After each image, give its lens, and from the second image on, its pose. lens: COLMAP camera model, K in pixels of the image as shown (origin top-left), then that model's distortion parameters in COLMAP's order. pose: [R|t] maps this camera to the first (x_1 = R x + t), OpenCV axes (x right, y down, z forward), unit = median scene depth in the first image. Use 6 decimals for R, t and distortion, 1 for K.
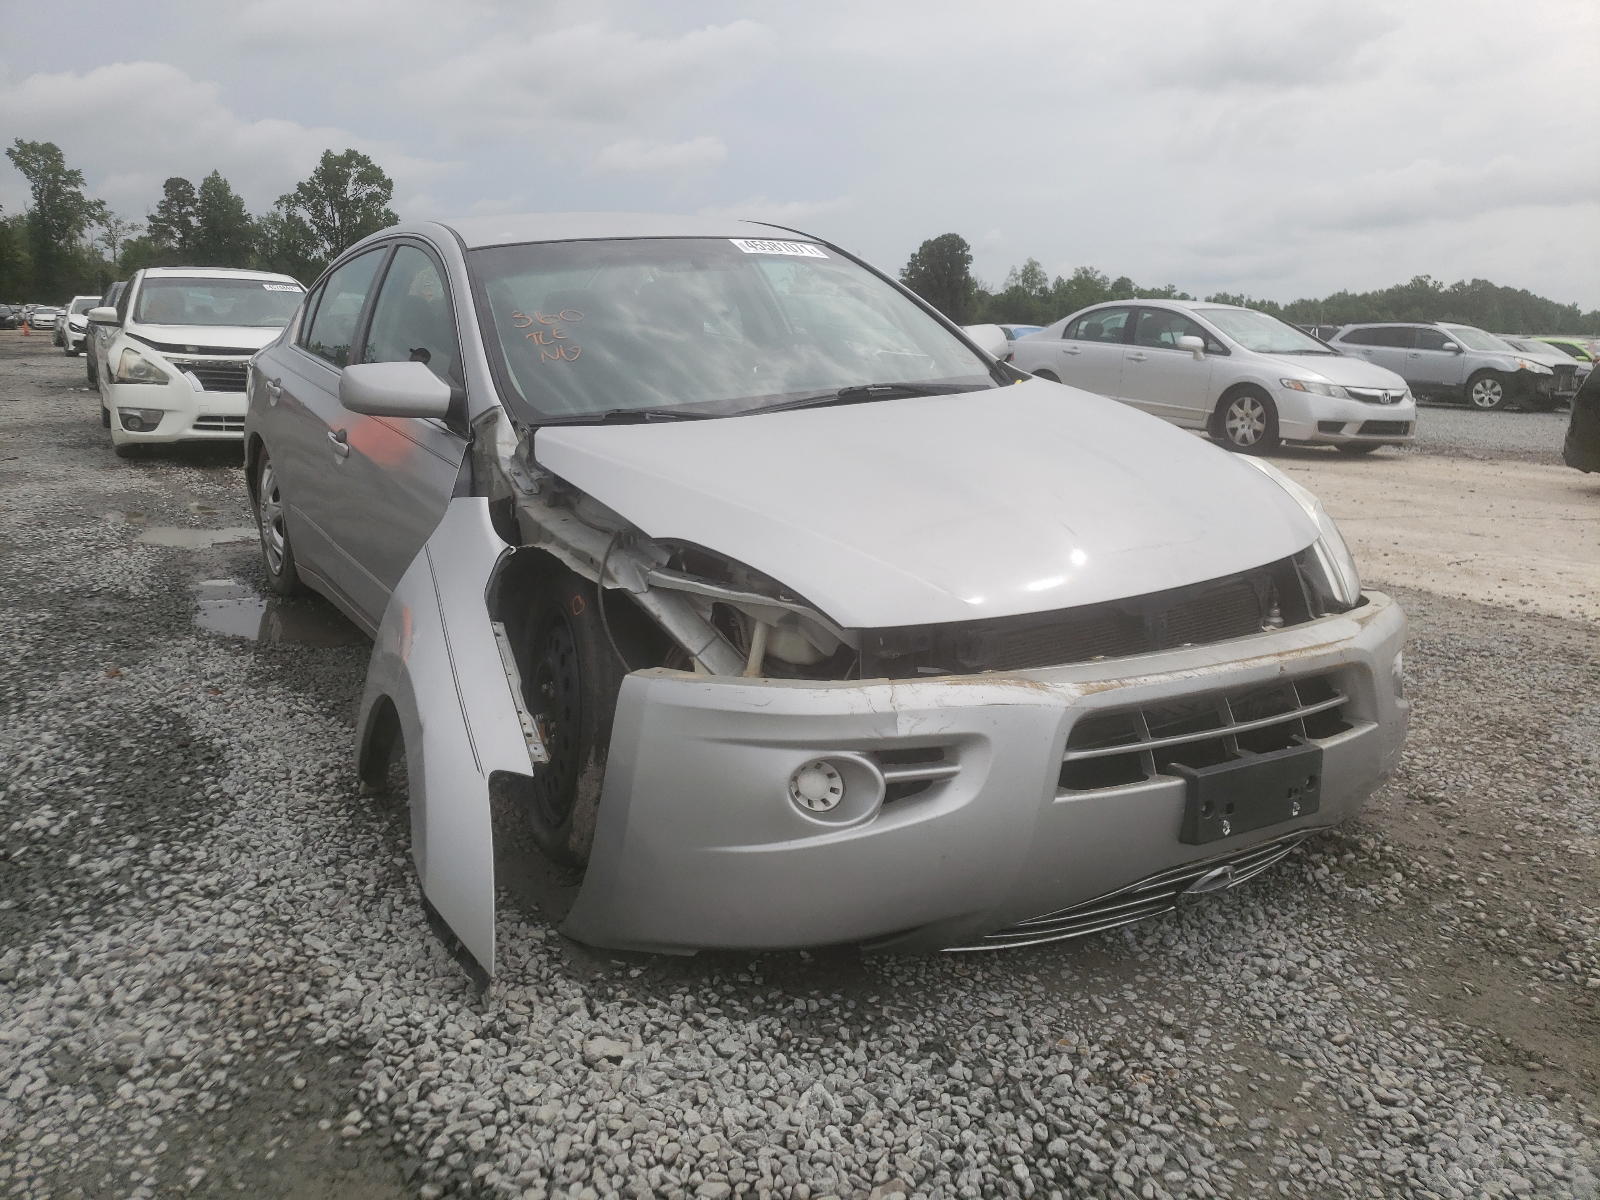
lens RADIAL K [[1200.4, 0, 804.3], [0, 1200.4, 589.6], [0, 0, 1]] dist [0.026190, -0.007269]
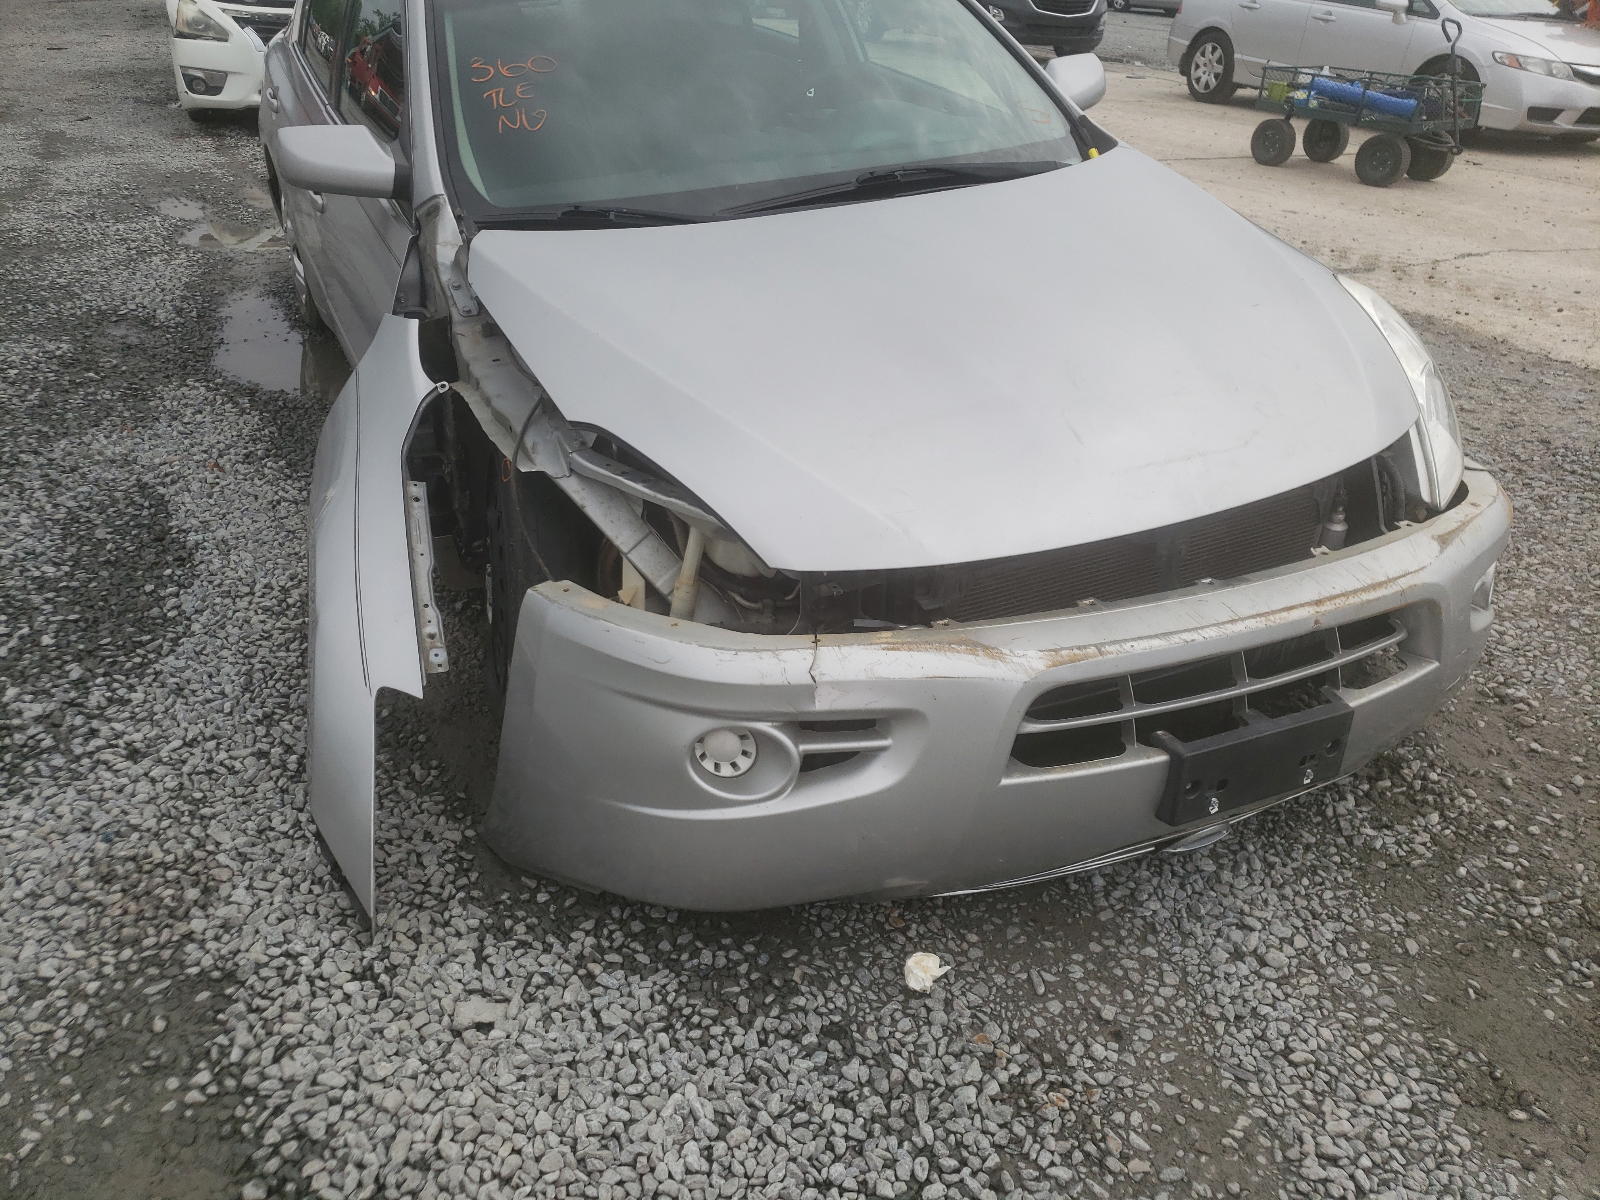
lens RADIAL K [[1200.4, 0, 798.4], [0, 1200.4, 611.6], [0, 0, 1]] dist [0.026190, -0.007269]
pose [[0.993303, 0.070597, -0.091456, 0.126809], [-0.041979, 0.958026, 0.283590, -0.168516], [0.107638, -0.277852, 0.954574, 0.190172]]
